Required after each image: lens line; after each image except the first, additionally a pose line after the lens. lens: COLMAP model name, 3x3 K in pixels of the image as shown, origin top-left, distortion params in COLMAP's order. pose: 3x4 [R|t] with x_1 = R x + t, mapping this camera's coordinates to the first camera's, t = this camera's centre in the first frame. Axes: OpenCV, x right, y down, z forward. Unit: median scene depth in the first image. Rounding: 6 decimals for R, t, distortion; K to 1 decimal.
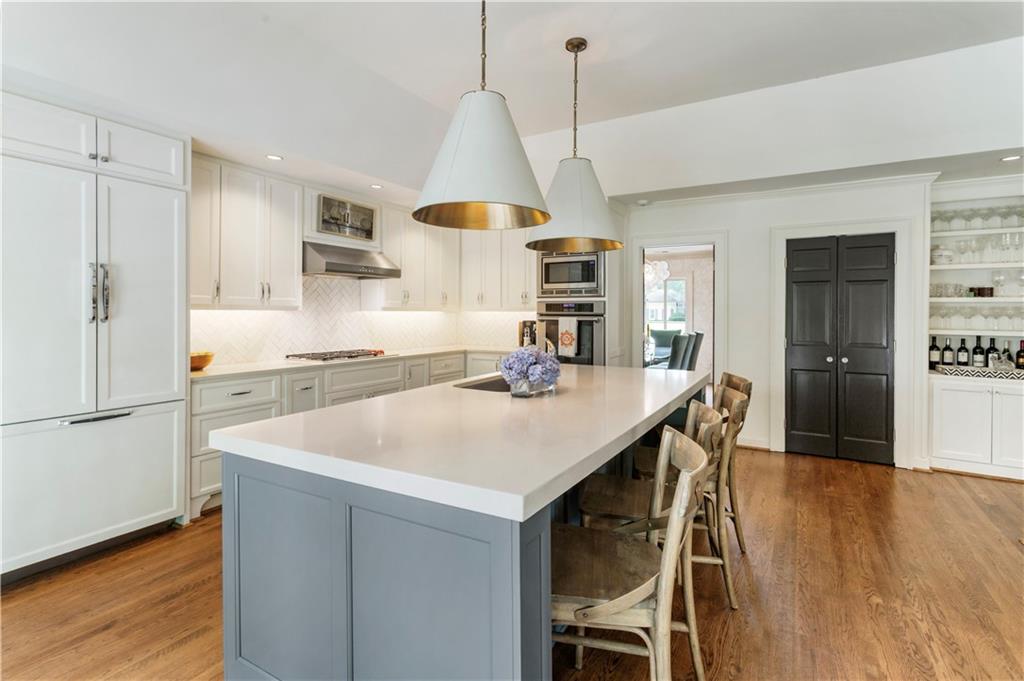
lens RADIAL K [[490.8, 0, 514.4], [0, 490.8, 314.0], [0, 0, 1]] dist [0.000001, 0.000598]
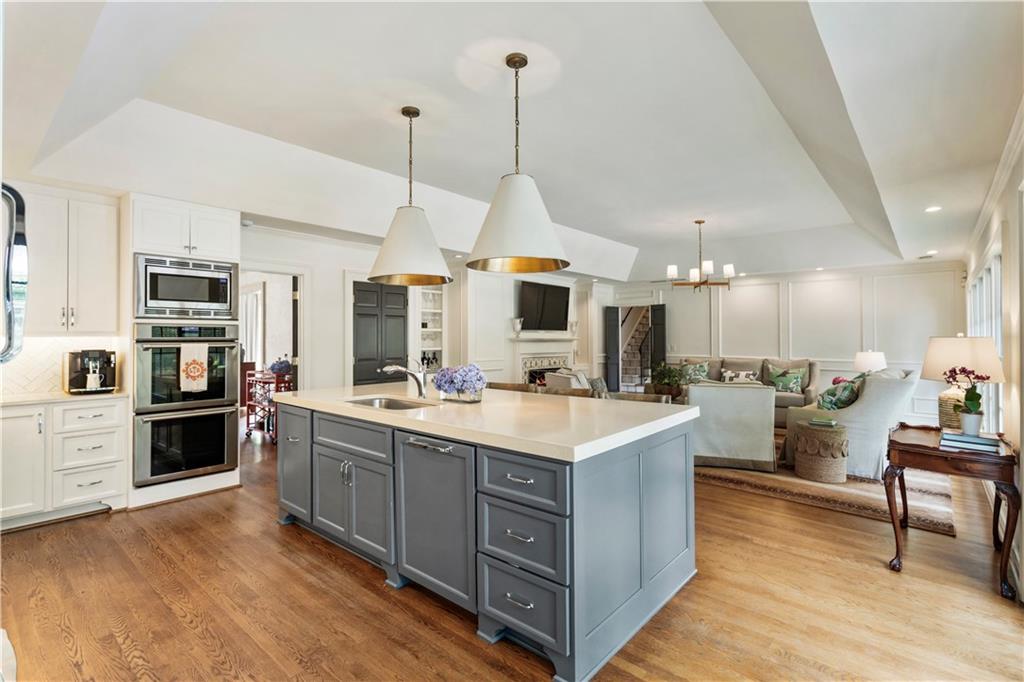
lens RADIAL K [[488.4, 0, 514.4], [0, 488.4, 336.5], [0, 0, 1]] dist [-0.001785, -0.000051]
pose [[0.184165, 0.000911, 0.982895, -0.669108], [0.007006, 0.999973, -0.002240, 0.000317], [-0.982870, 0.007299, 0.184154, 0.364902]]
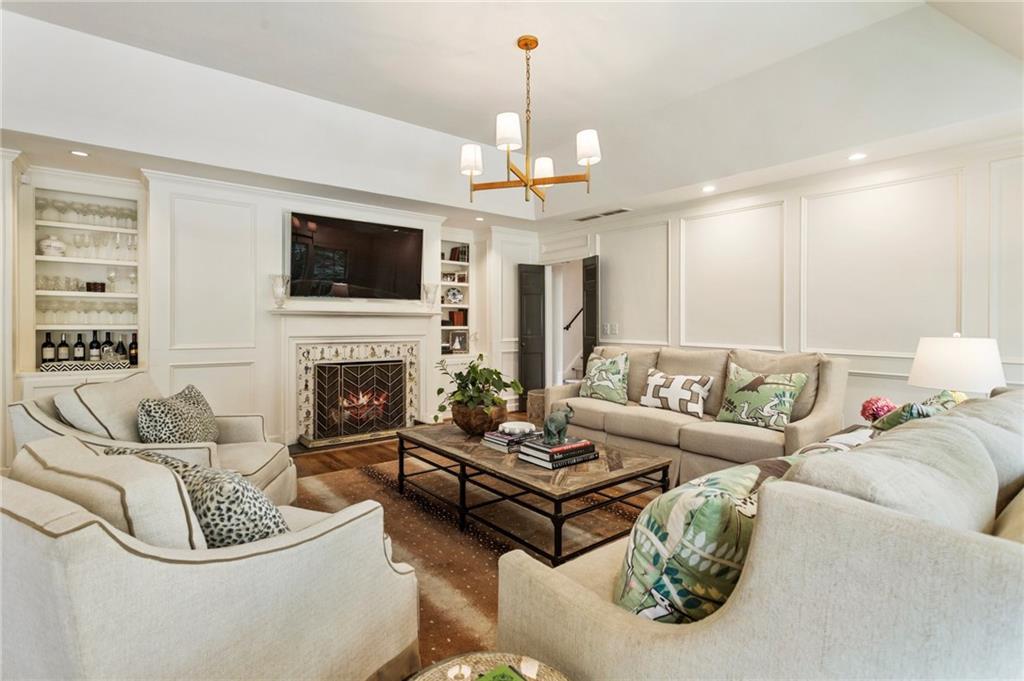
lens RADIAL K [[489.7, 0, 510.9], [0, 489.7, 325.1], [0, 0, 1]] dist [0.000319, 0.000097]
pose [[0.367087, -0.009206, 0.930141, 0.310531], [0.006804, 0.999951, 0.007212, 0.031164], [-0.930162, 0.003681, 0.367132, -0.166560]]
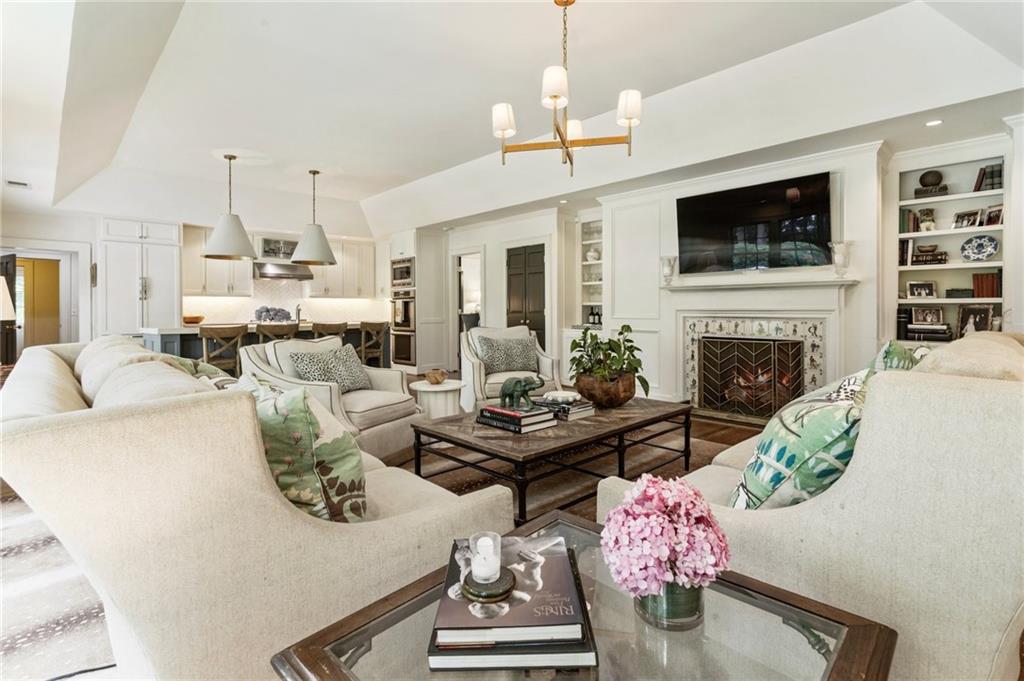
lens RADIAL K [[490.8, 0, 514.4], [0, 490.8, 314.0], [0, 0, 1]] dist [0.000001, 0.000598]
pose [[0.961682, -0.009007, -0.274018, 1.078797], [0.010050, 0.999947, 0.002402, 0.063610], [0.273982, -0.005064, 0.961721, -0.595203]]
